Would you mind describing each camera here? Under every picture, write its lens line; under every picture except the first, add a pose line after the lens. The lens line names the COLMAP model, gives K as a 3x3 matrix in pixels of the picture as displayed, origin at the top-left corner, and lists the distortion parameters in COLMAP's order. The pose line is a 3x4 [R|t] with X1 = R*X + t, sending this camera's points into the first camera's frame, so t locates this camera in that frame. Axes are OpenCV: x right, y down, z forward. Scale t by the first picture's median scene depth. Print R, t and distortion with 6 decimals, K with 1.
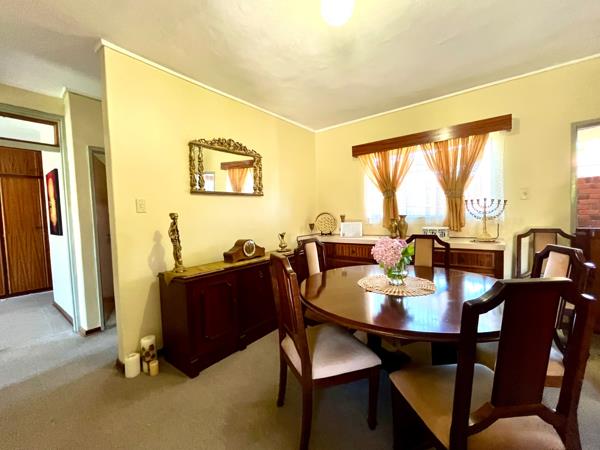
lens RADIAL K [[255.2, 0, 298.1], [0, 255.2, 225.7], [0, 0, 1]] dist [-0.001903, -0.000349]
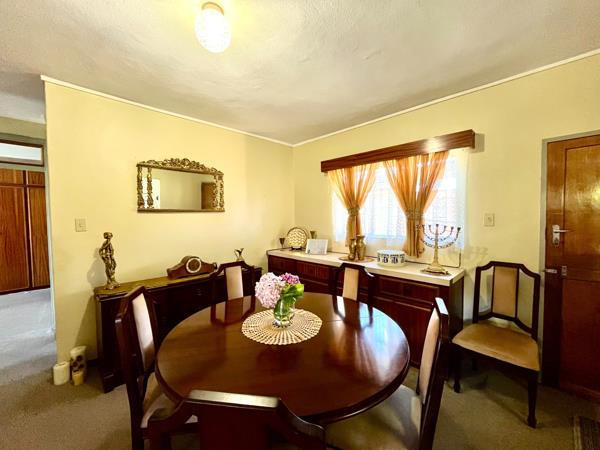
lens RADIAL K [[243.7, 0, 300.0], [0, 243.7, 225.0], [0, 0, 1]] dist [-0.001797, -0.000355]
pose [[0.990069, 0.030299, -0.137276, 0.354770], [-0.030976, 0.999516, -0.002802, -0.082506], [0.137125, 0.007027, 0.990529, 0.082162]]
